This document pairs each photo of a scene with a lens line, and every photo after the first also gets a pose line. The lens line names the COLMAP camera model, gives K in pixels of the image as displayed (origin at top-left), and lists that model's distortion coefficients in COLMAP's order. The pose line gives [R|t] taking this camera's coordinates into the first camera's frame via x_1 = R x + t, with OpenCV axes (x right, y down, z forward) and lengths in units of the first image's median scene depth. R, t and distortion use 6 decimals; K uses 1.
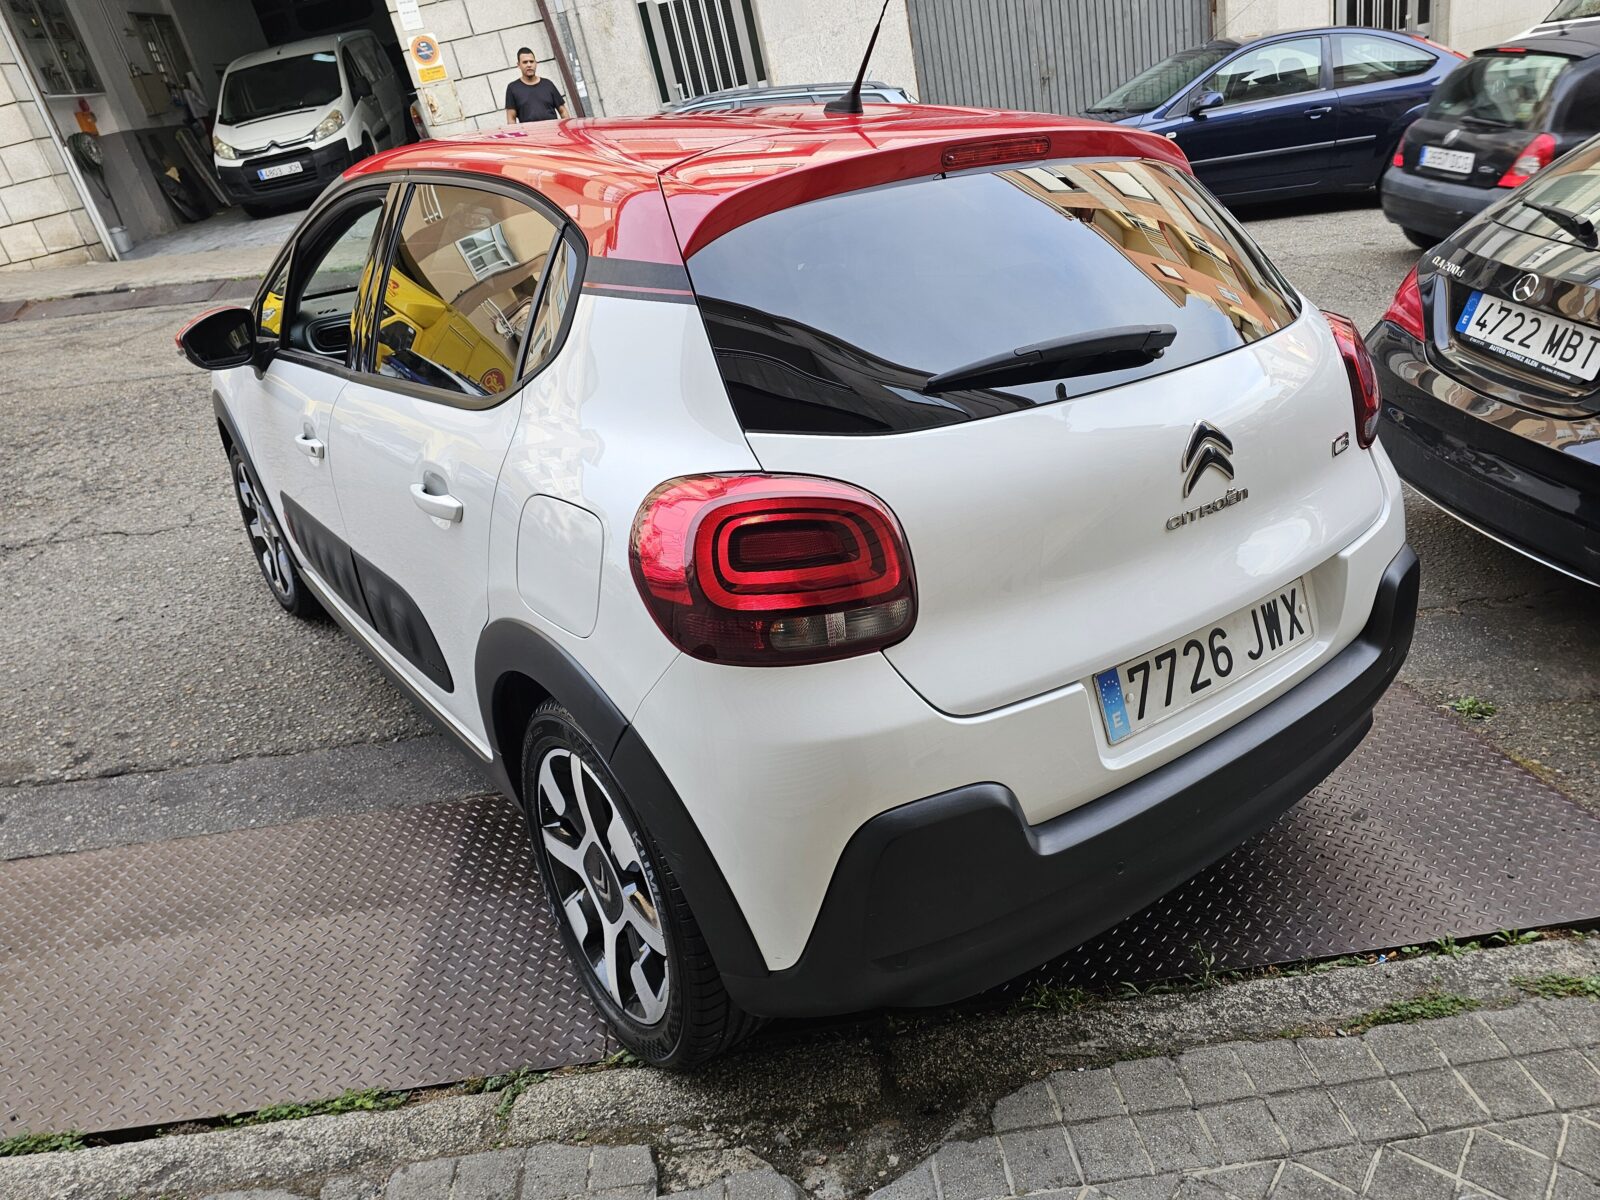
lens RADIAL K [[1075.7, 0, 803.2], [0, 1075.7, 575.9], [0, 0, 1]] dist [0.059538, -0.061767]
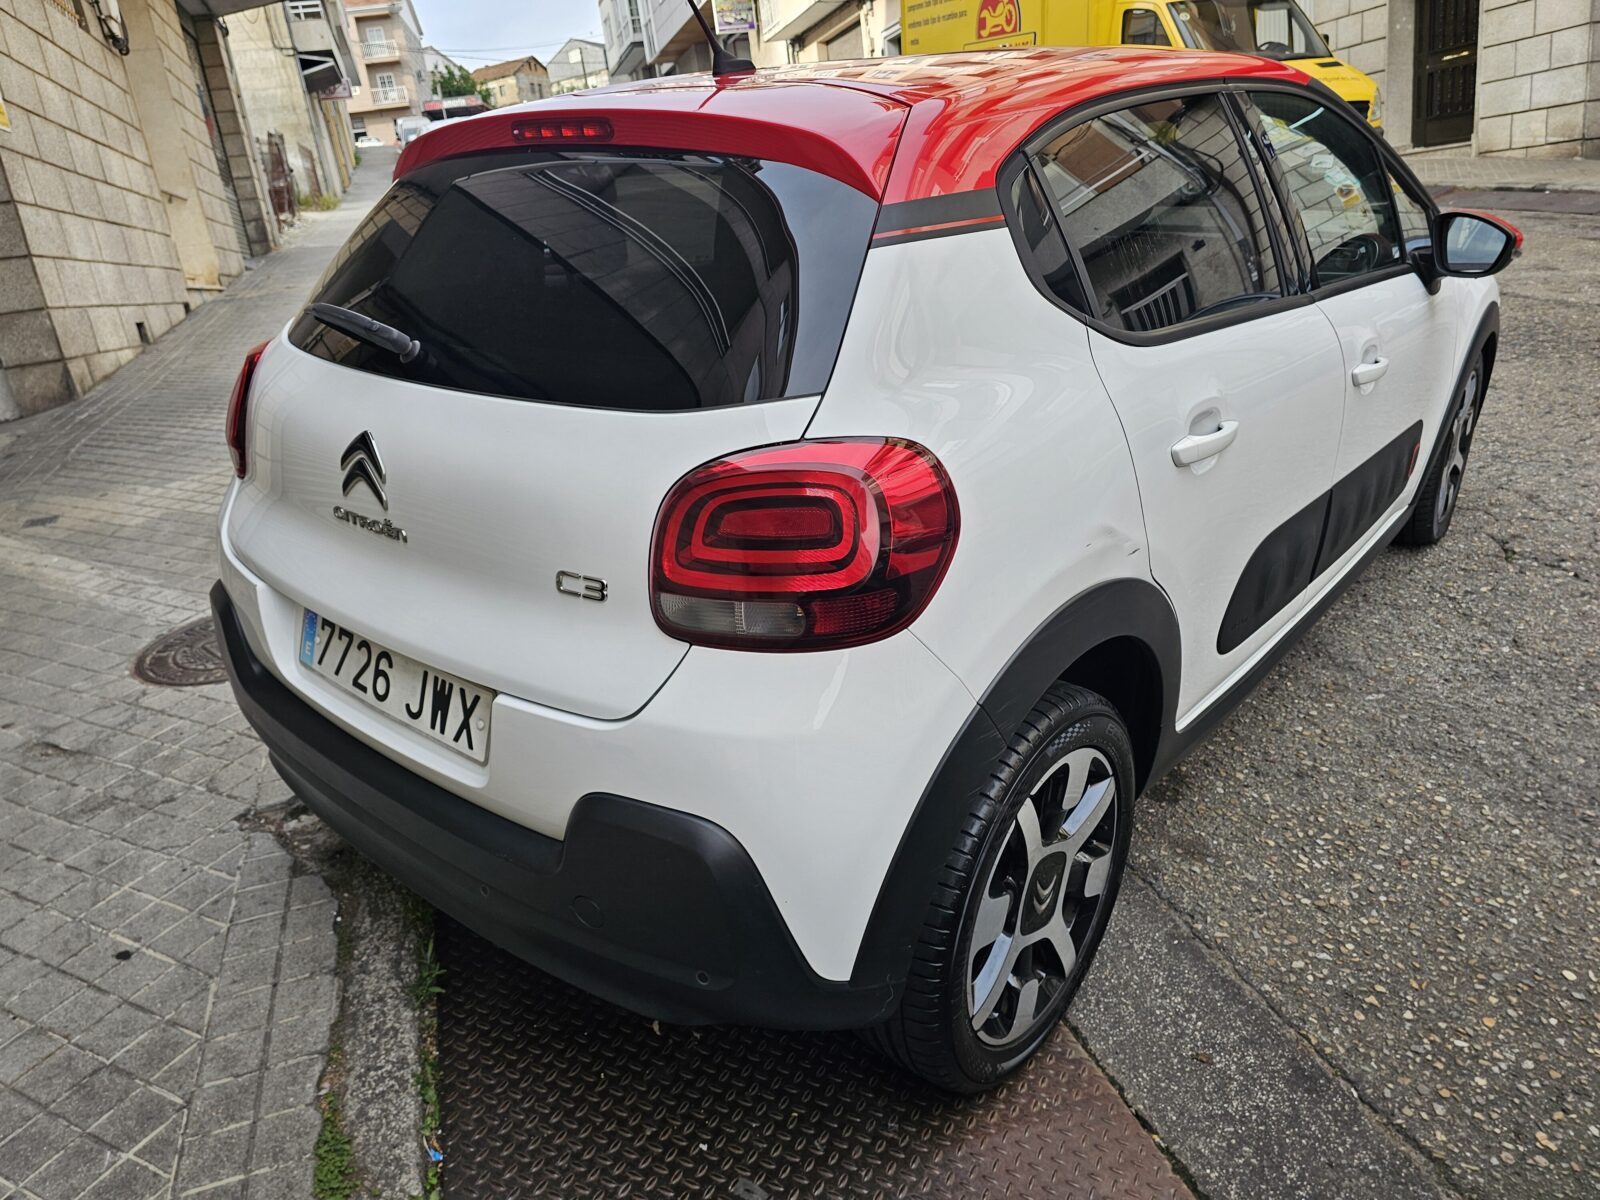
lens RADIAL K [[1071.2, 0, 818.0], [0, 1071.2, 584.9], [0, 0, 1]] dist [0.042944, -0.049513]
pose [[0.246267, 0.445107, -0.860949, 1.238090], [-0.361866, 0.866295, 0.344363, -0.458155], [0.899114, 0.226742, 0.374409, 0.947301]]
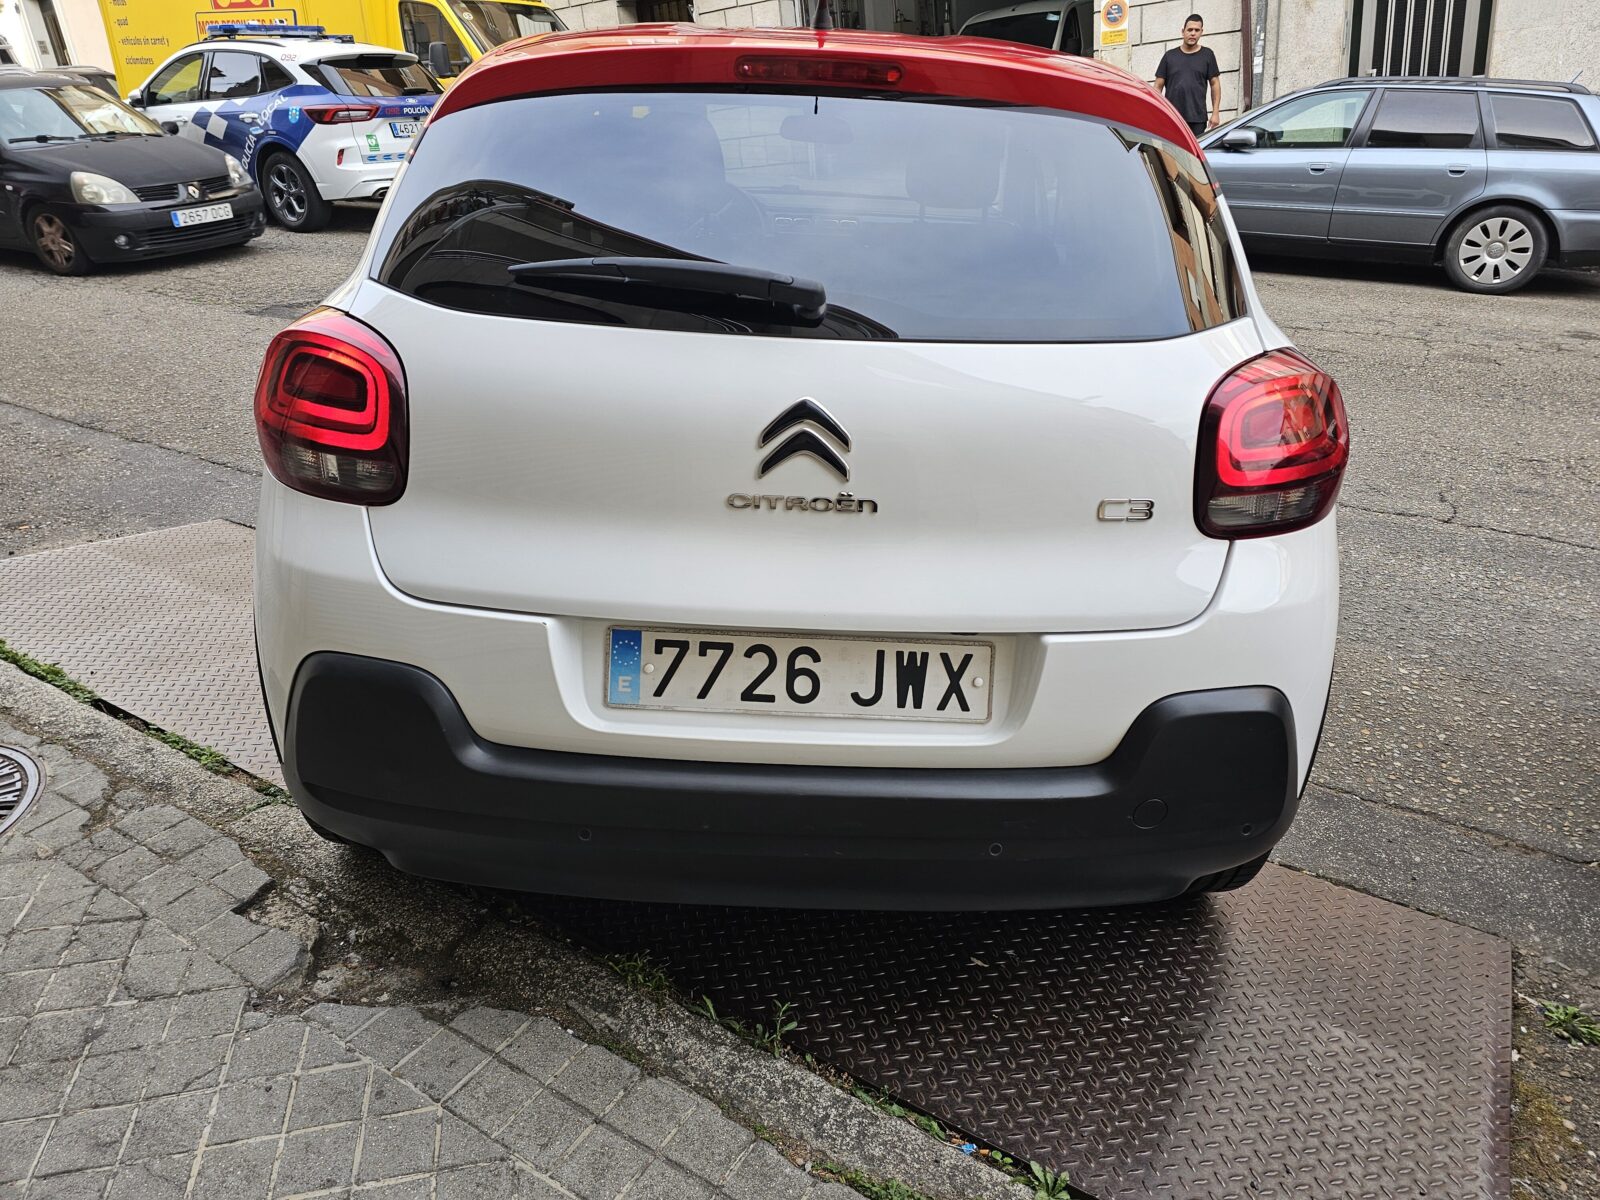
lens RADIAL K [[1074.4, 0, 830.6], [0, 1074.4, 570.3], [0, 0, 1]] dist [0.070595, -0.068014]
pose [[0.796206, 0.329803, -0.507234, 0.789956], [-0.323681, 0.940496, 0.103427, -0.101044], [0.511163, 0.081833, 0.855579, 0.264717]]
